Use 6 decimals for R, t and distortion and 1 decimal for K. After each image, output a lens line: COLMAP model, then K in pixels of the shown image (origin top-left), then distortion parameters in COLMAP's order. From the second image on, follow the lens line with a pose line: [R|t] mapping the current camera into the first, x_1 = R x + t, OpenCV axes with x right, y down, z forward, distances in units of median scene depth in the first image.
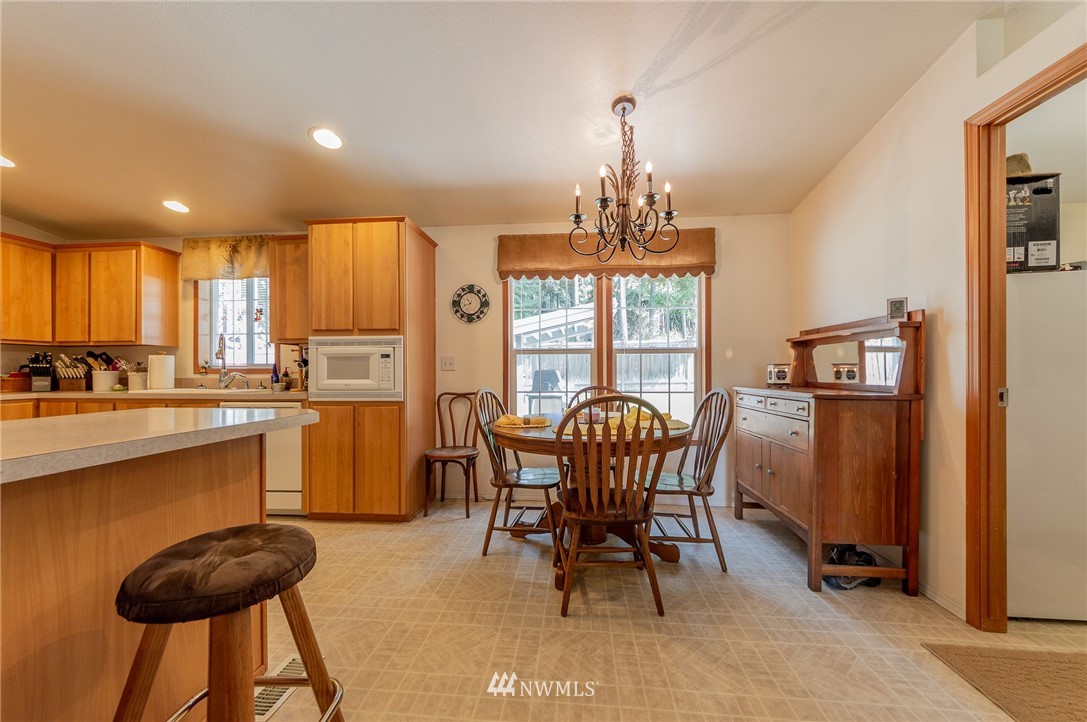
lens RADIAL K [[408.1, 0, 549.9], [0, 408.1, 371.2], [0, 0, 1]] dist [-0.003352, -0.001379]
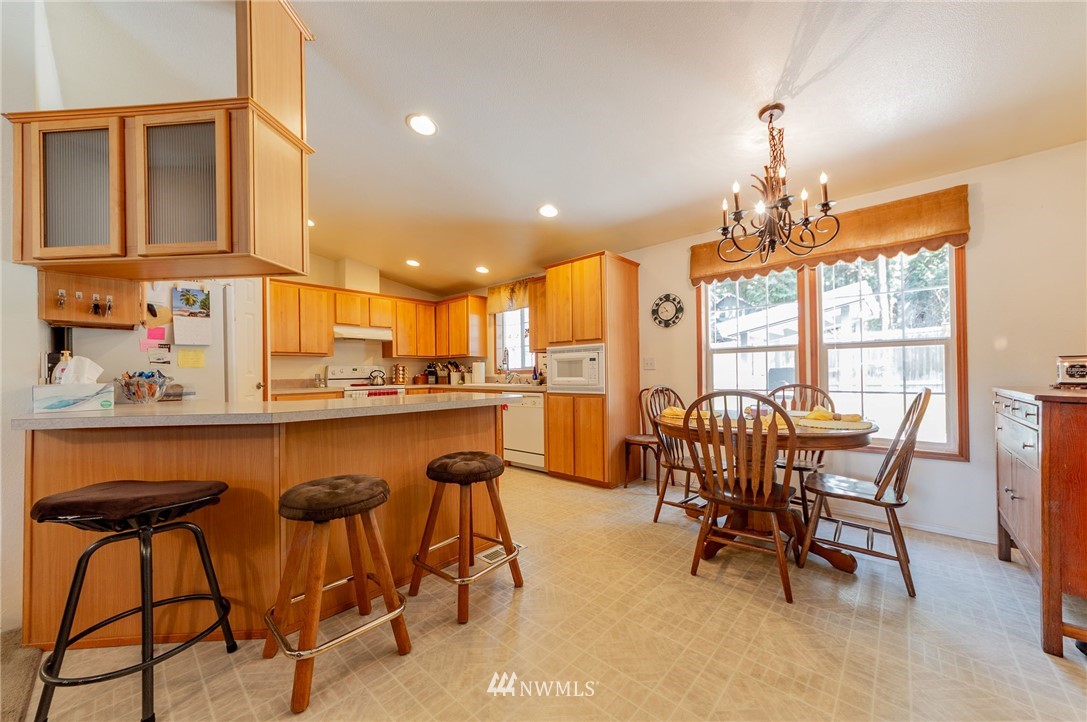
lens RADIAL K [[408.1, 0, 539.3], [0, 408.1, 370.0], [0, 0, 1]] dist [-0.003352, -0.001379]
pose [[0.785309, -0.011781, -0.618992, 0.260555], [0.012549, 0.999916, -0.003111, -0.001721], [0.618977, -0.005325, 0.785391, -0.132866]]
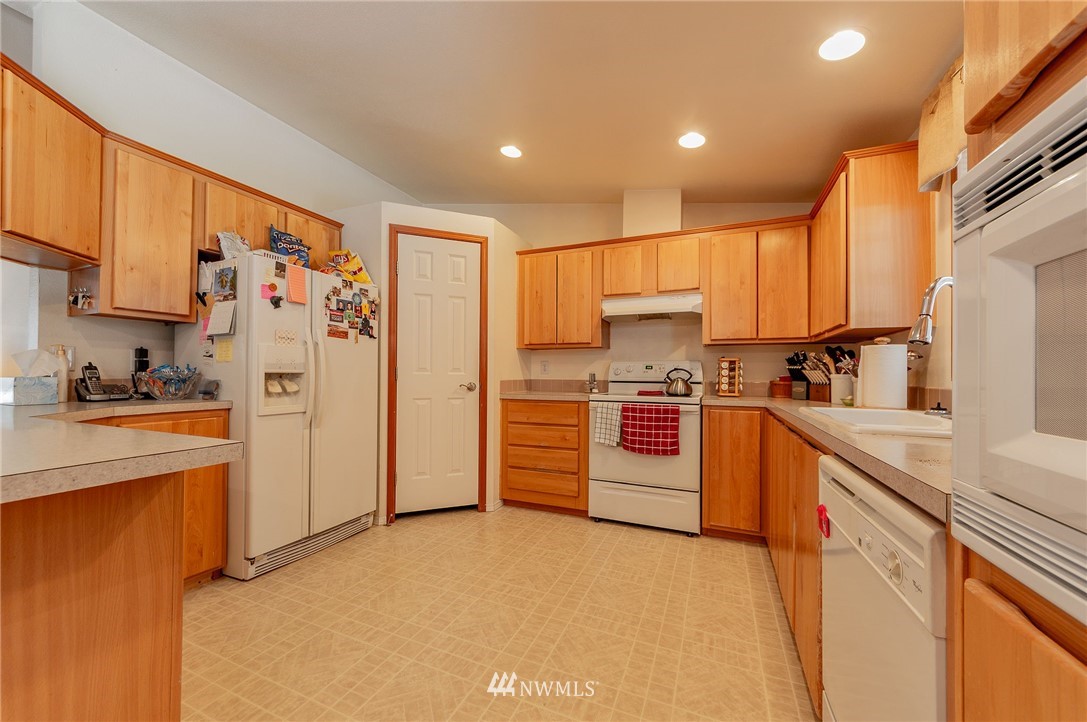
lens RADIAL K [[408.1, 0, 546.2], [0, 408.1, 370.2], [0, 0, 1]] dist [-0.003352, -0.001379]
pose [[-0.320103, -0.010809, -0.947321, -0.369075], [-0.003693, 0.999942, -0.010162, 0.001047], [0.947376, 0.000246, -0.320124, 0.882499]]
